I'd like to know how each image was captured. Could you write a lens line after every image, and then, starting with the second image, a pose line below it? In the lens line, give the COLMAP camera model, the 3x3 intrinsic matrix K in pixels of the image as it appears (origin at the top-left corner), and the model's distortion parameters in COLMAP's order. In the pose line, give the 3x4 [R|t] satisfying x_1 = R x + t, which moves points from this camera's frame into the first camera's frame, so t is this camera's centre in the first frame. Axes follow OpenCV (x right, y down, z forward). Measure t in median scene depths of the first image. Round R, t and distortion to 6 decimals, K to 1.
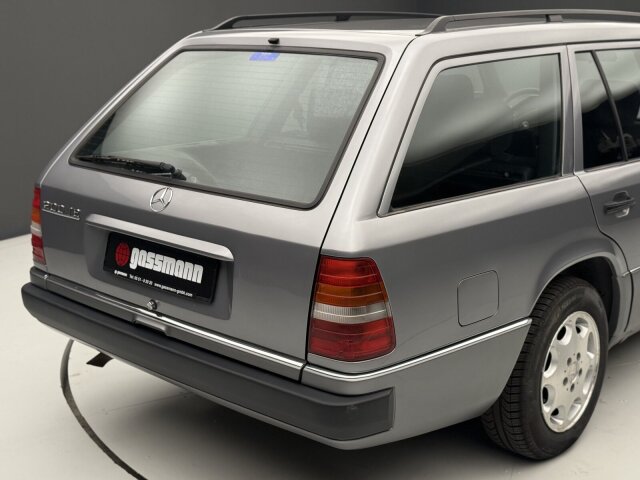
lens RADIAL K [[875.3, 0, 320.0], [0, 875.3, 240.0], [0, 0, 1]] dist [0.131521, 0.040931]
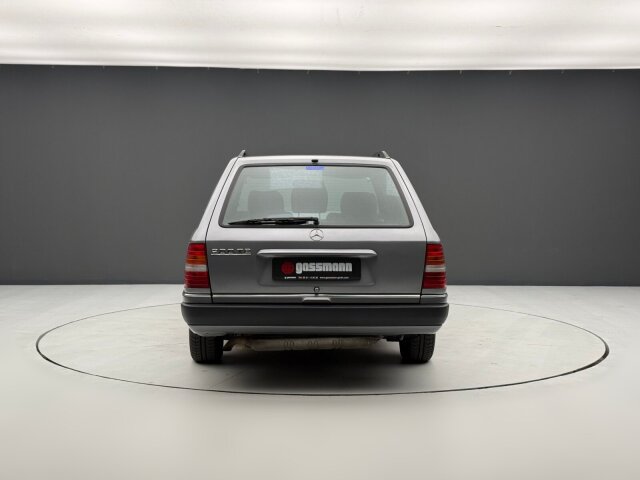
lens RADIAL K [[875.3, 0, 320.0], [0, 875.3, 240.0], [0, 0, 1]] dist [0.131521, 0.040931]
pose [[0.708391, -0.030039, 0.705181, -1.461854], [0.166545, 0.977996, -0.125643, 0.199811], [-0.685890, 0.206448, 0.697807, -0.345297]]
